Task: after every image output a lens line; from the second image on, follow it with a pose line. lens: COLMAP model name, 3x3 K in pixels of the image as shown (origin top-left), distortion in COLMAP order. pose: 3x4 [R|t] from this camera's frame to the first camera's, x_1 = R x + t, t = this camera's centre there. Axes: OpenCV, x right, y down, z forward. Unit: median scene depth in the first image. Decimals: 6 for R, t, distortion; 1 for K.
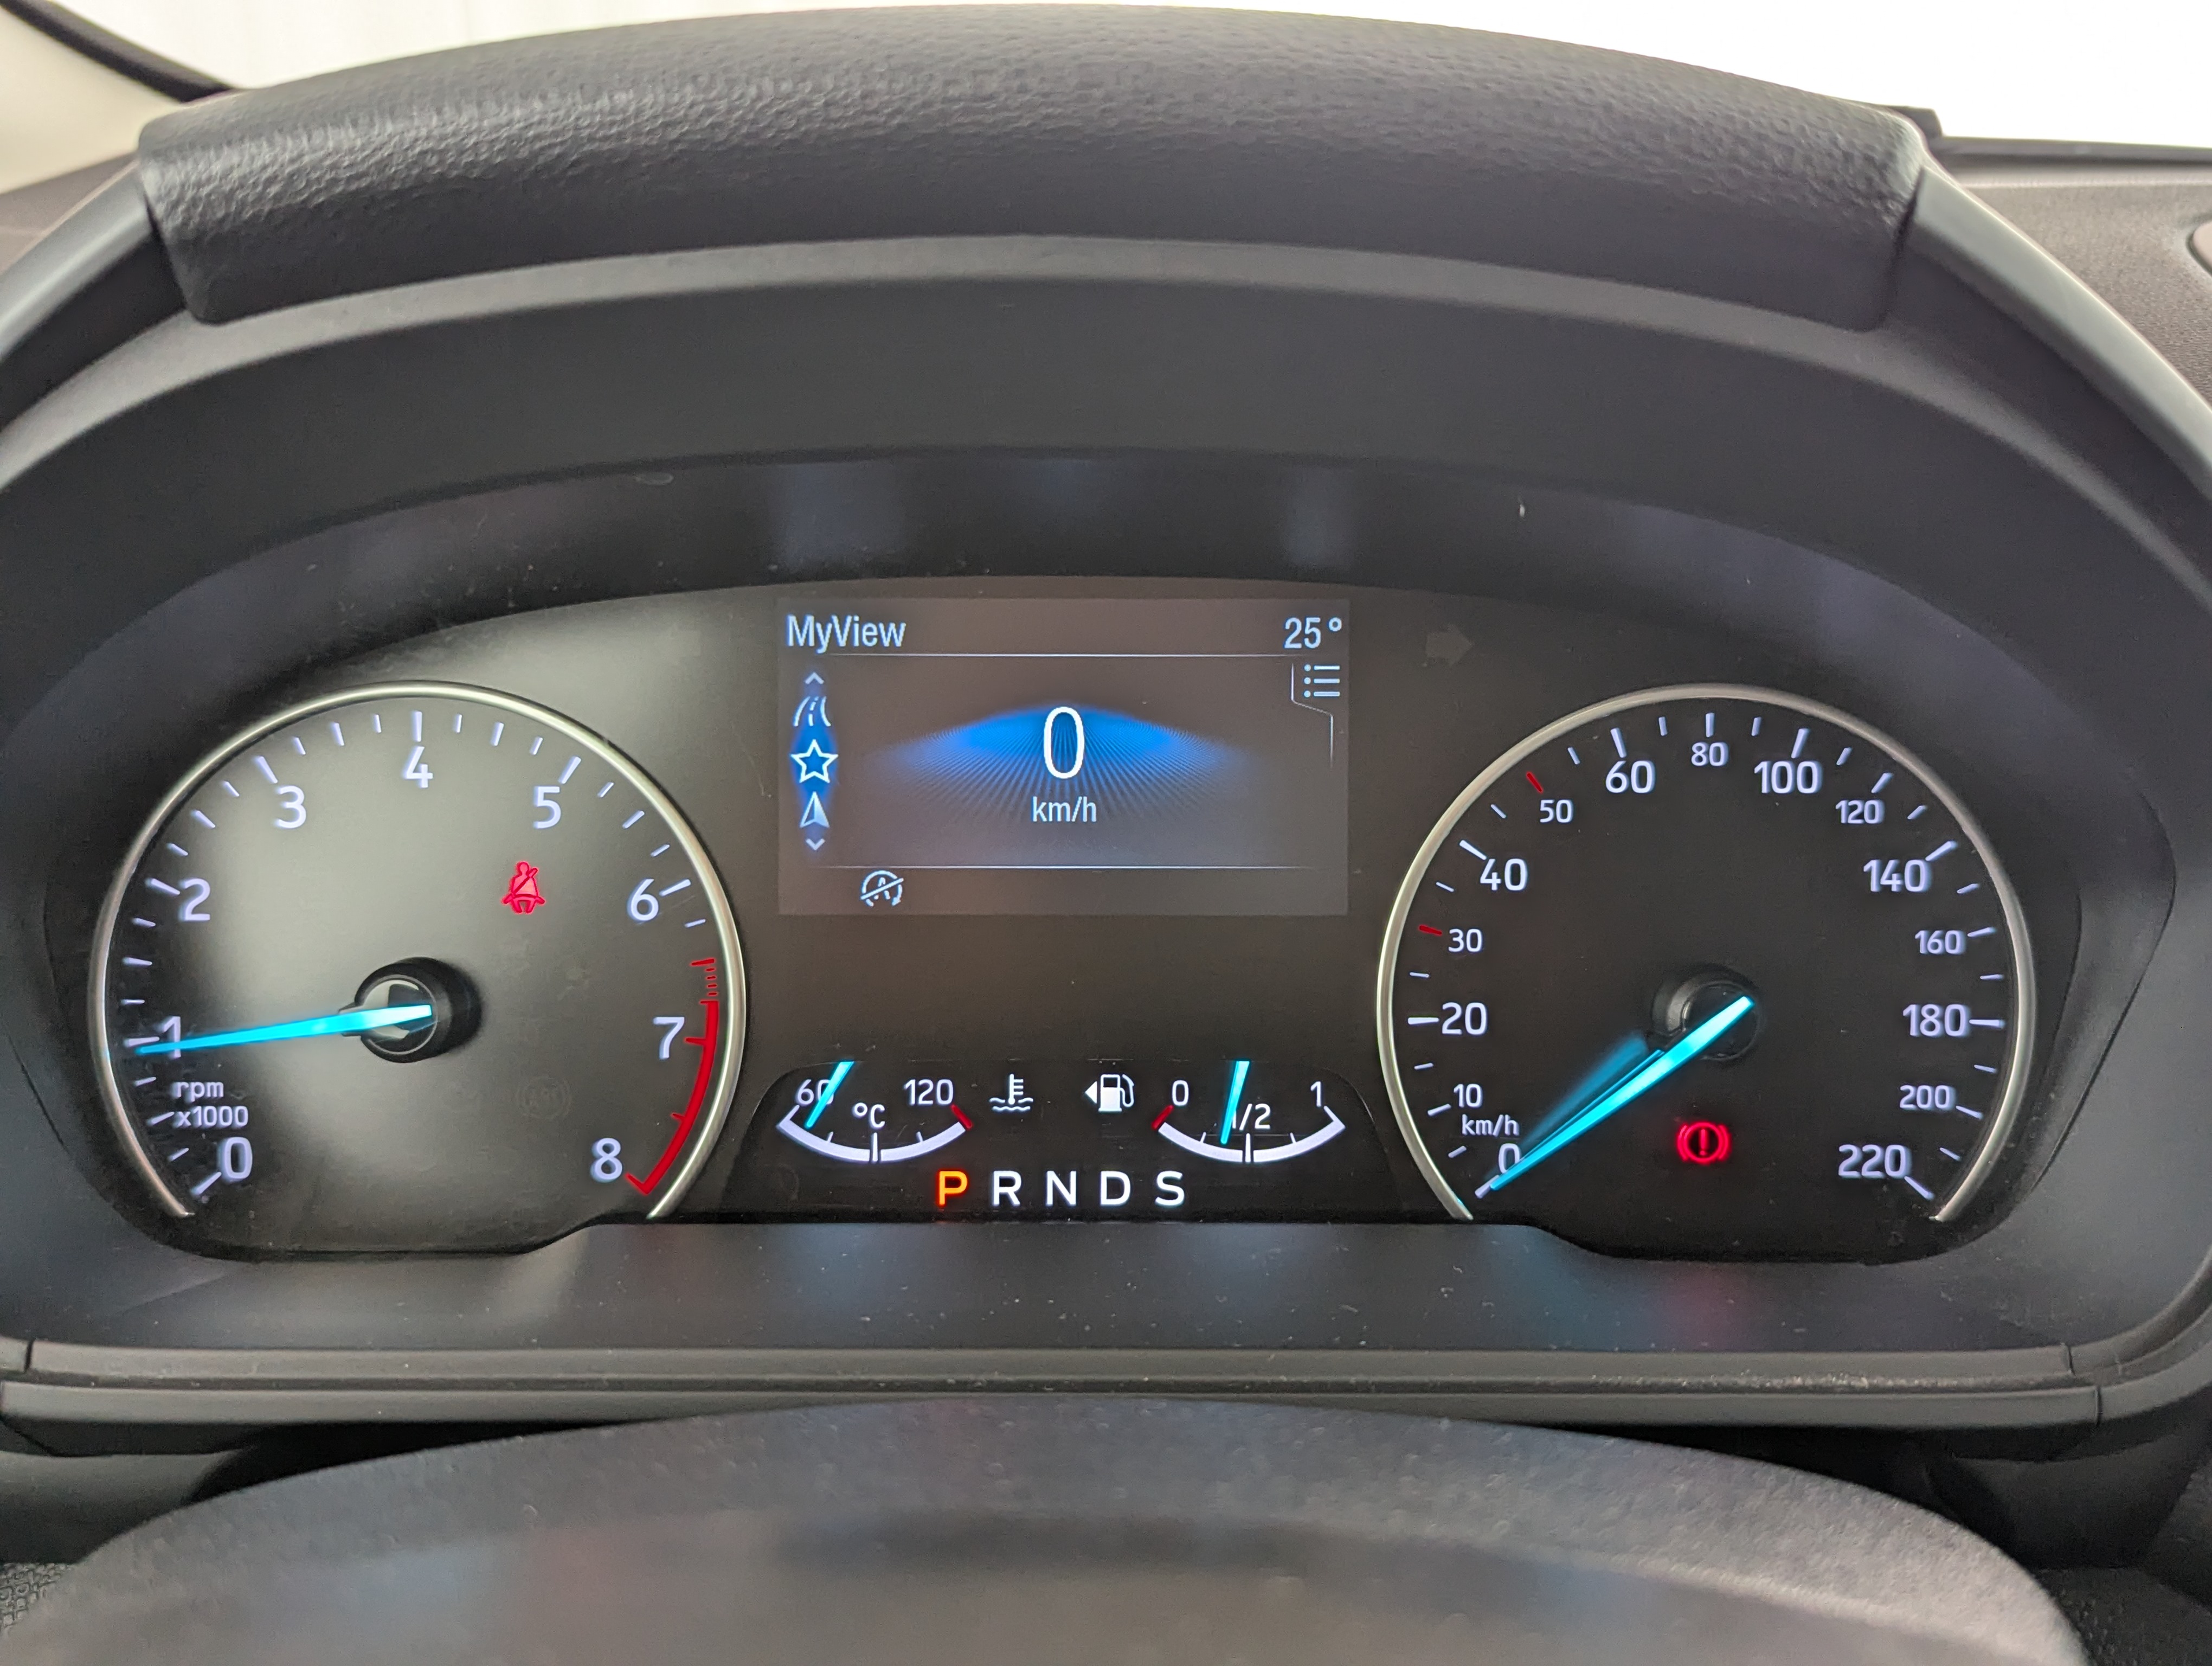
lens RADIAL K [[1968.6, 0, 1159.8], [0, 1968.6, 896.7], [0, 0, 1]] dist [0.035611, -0.053697]
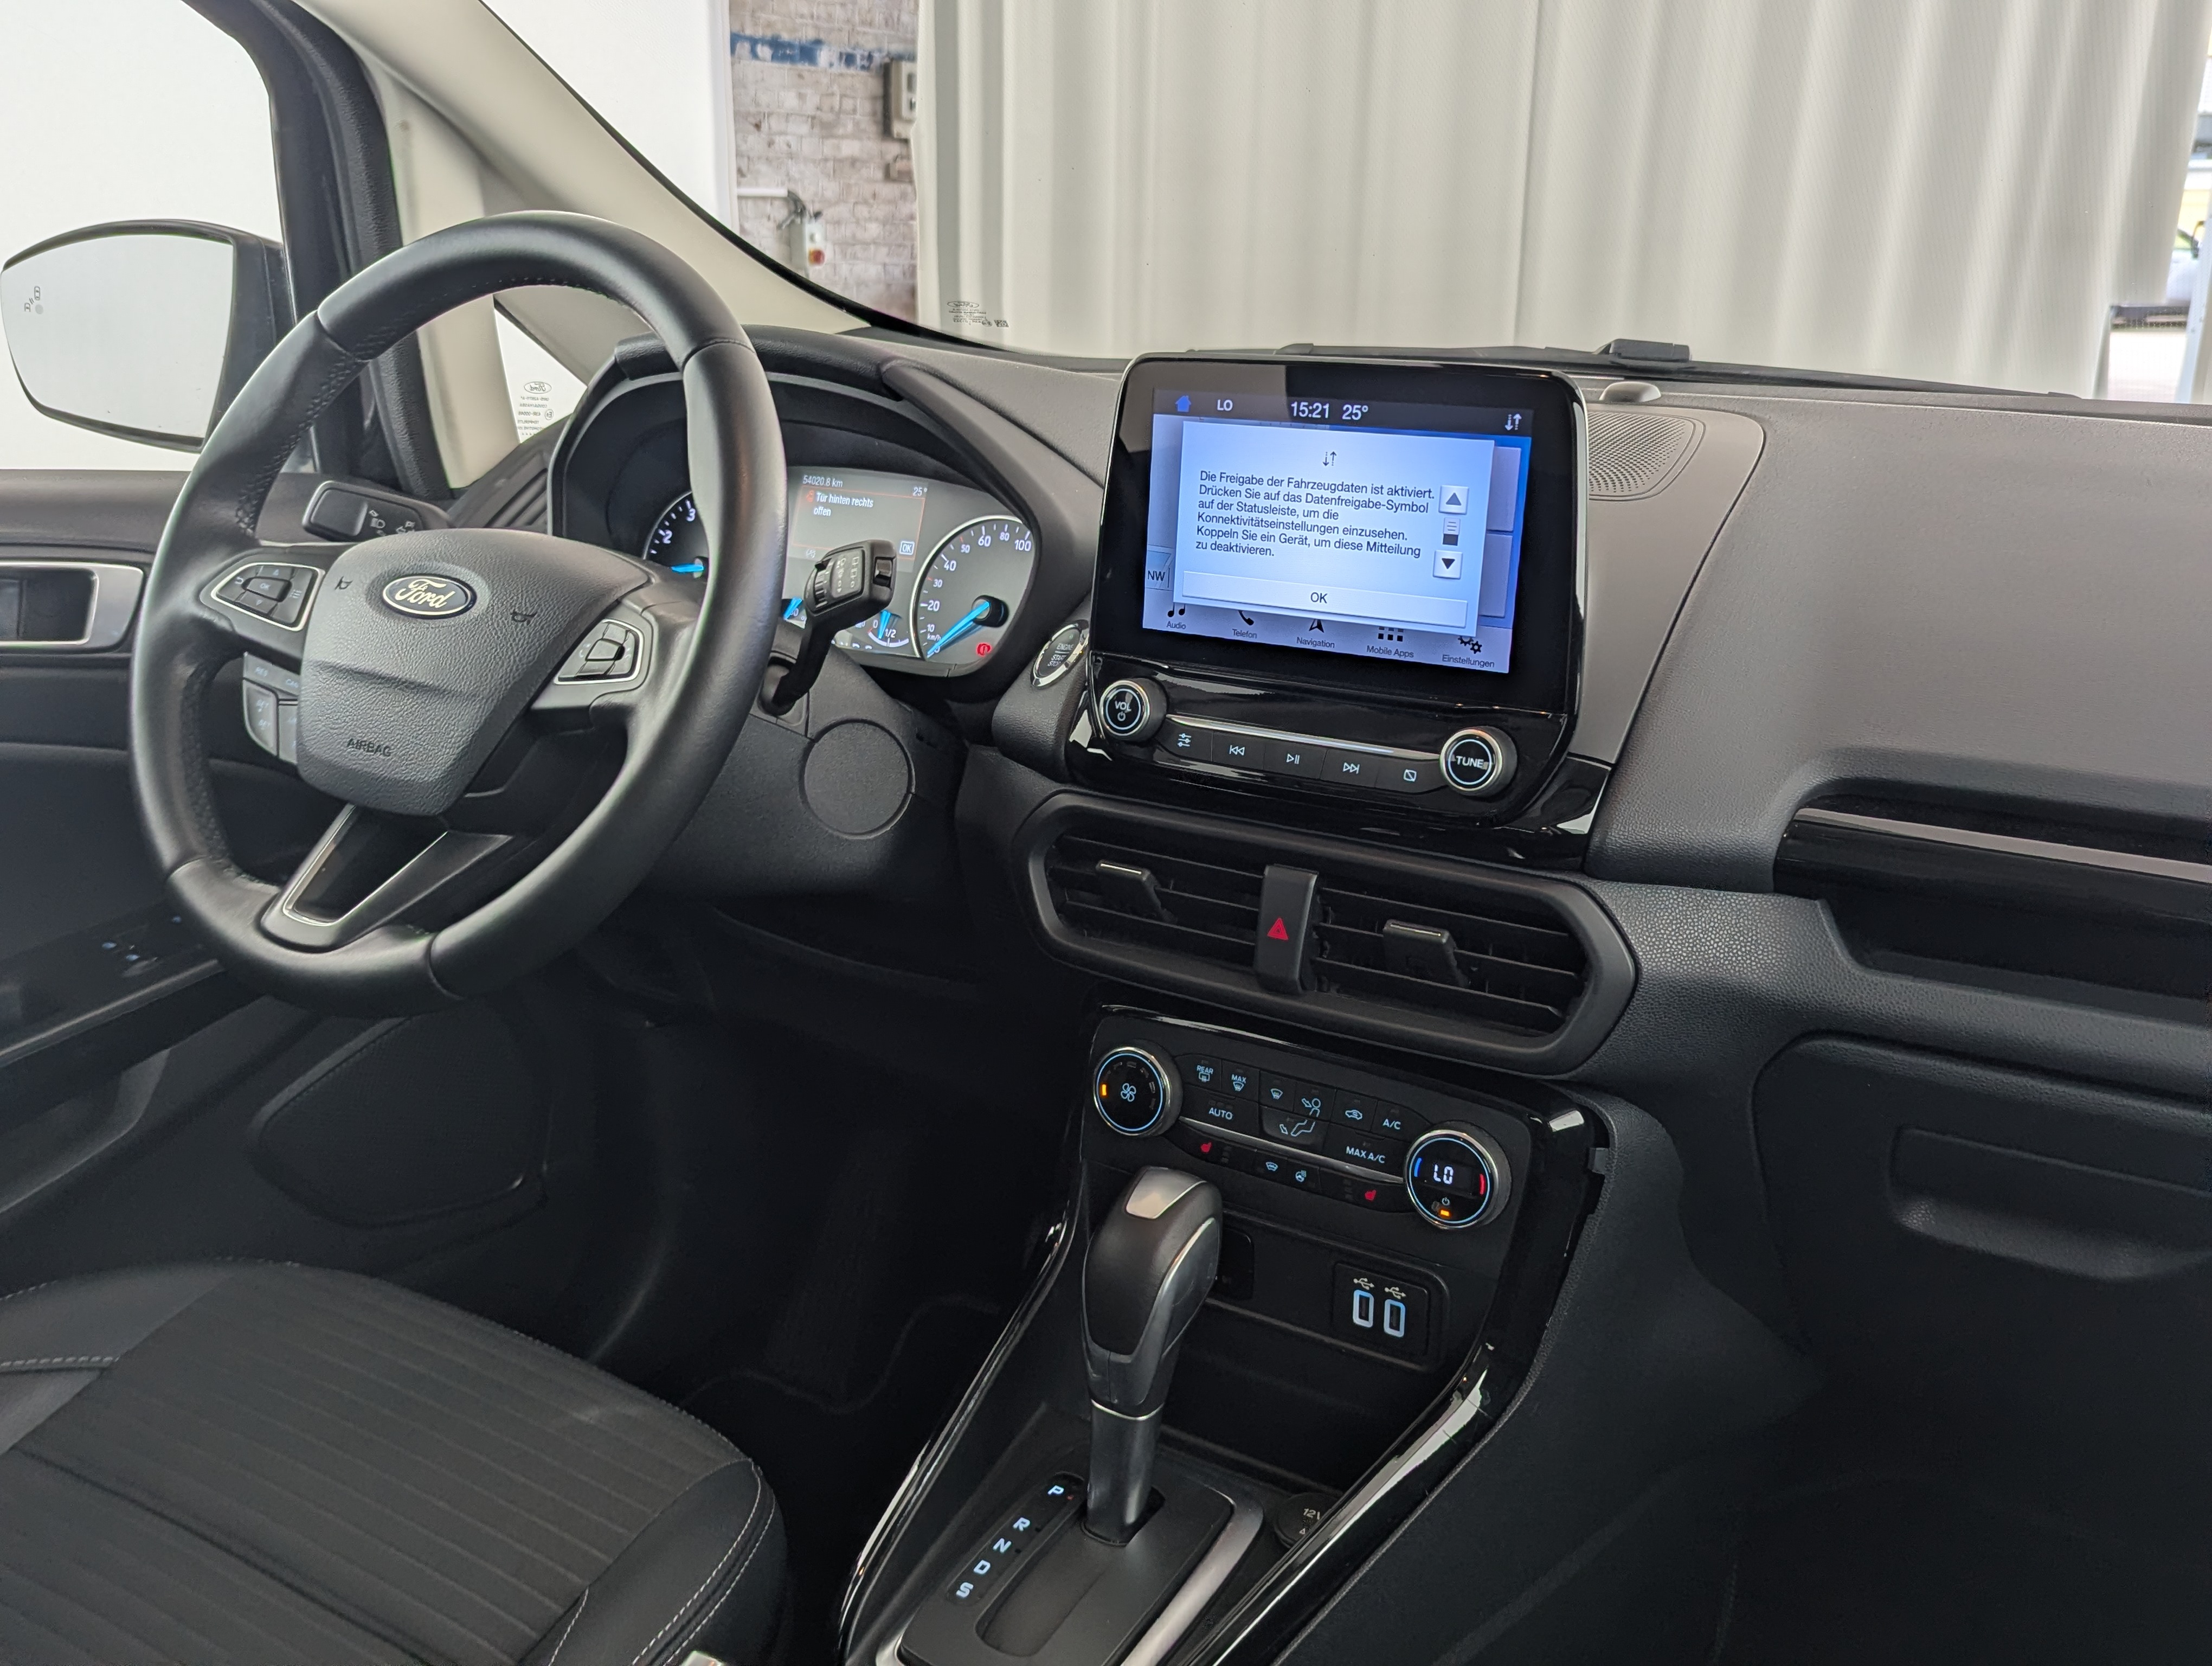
lens RADIAL K [[1968.6, 0, 1110.4], [0, 1968.6, 843.6], [0, 0, 1]] dist [0.035611, -0.053697]
pose [[0.854068, 0.171322, -0.491137, 2.176179], [-0.200757, 0.979613, -0.007392, 0.431883], [0.479858, 0.104913, 0.871051, -1.799477]]
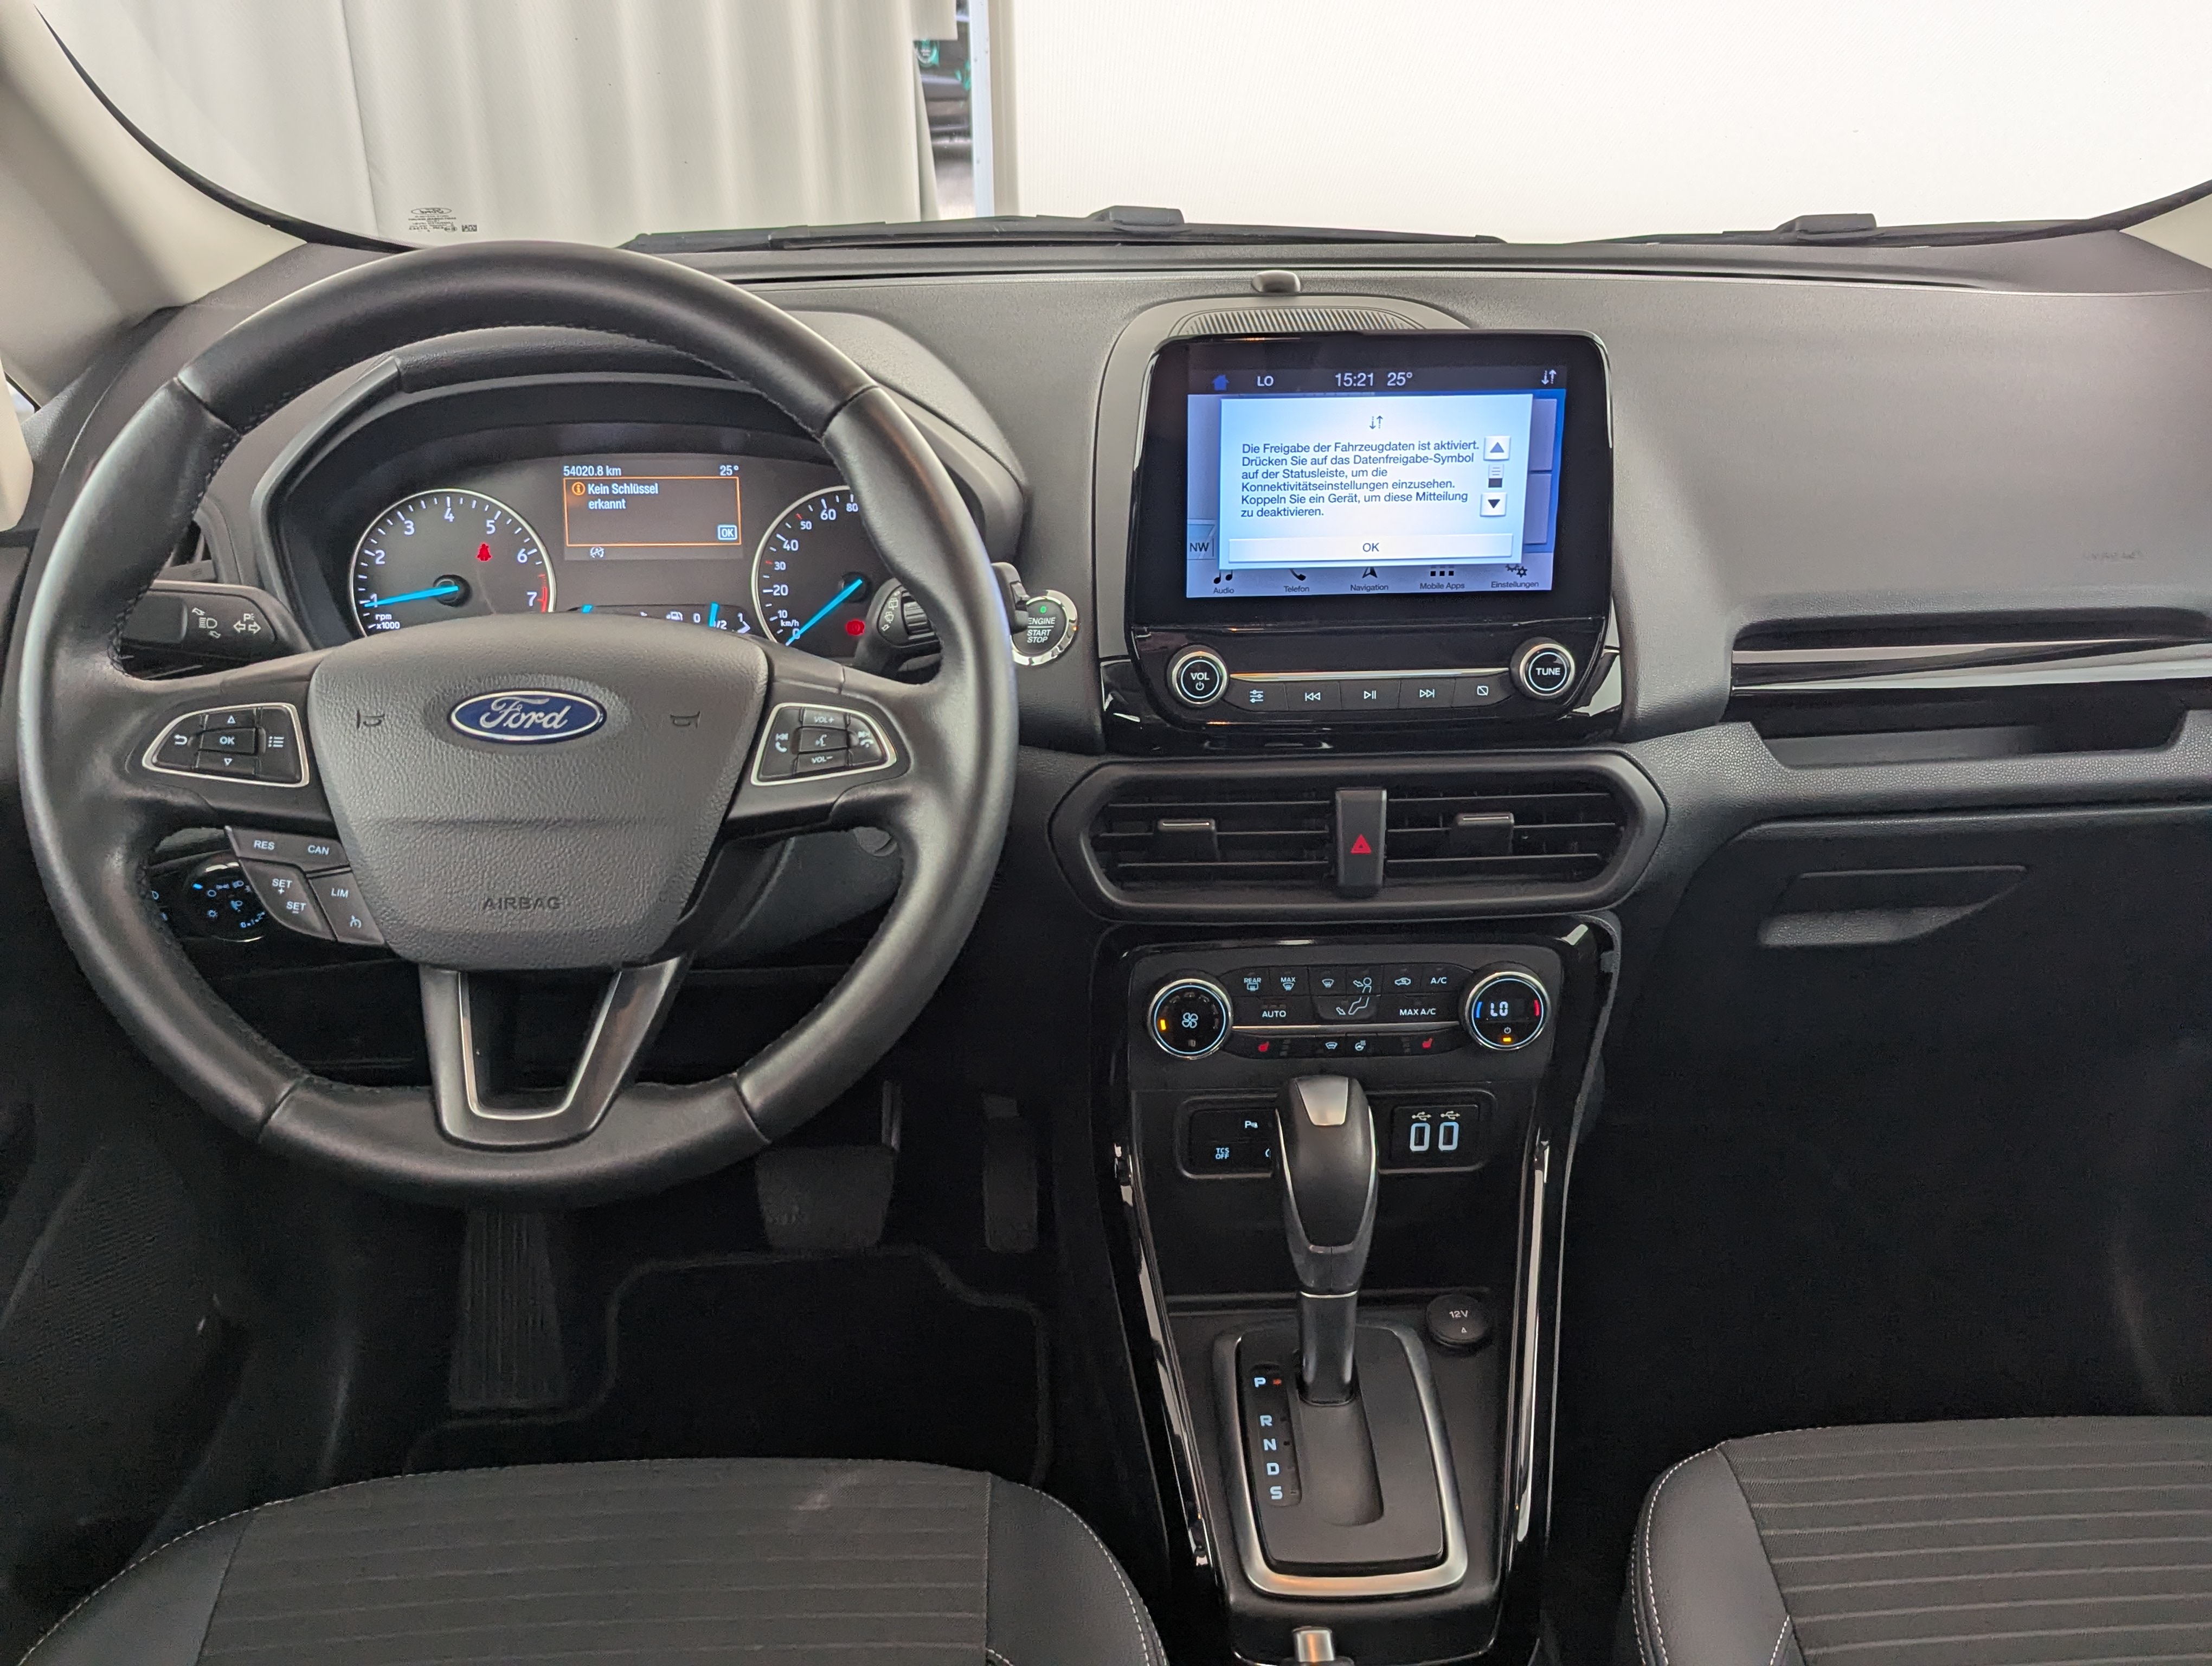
lens RADIAL K [[1968.6, 0, 1110.4], [0, 1968.6, 844.1], [0, 0, 1]] dist [0.035611, -0.053697]
pose [[0.997787, -0.020283, 0.063327, 0.484792], [0.015828, 0.997416, 0.070076, 0.261465], [-0.064585, -0.068918, 0.995530, -2.313130]]
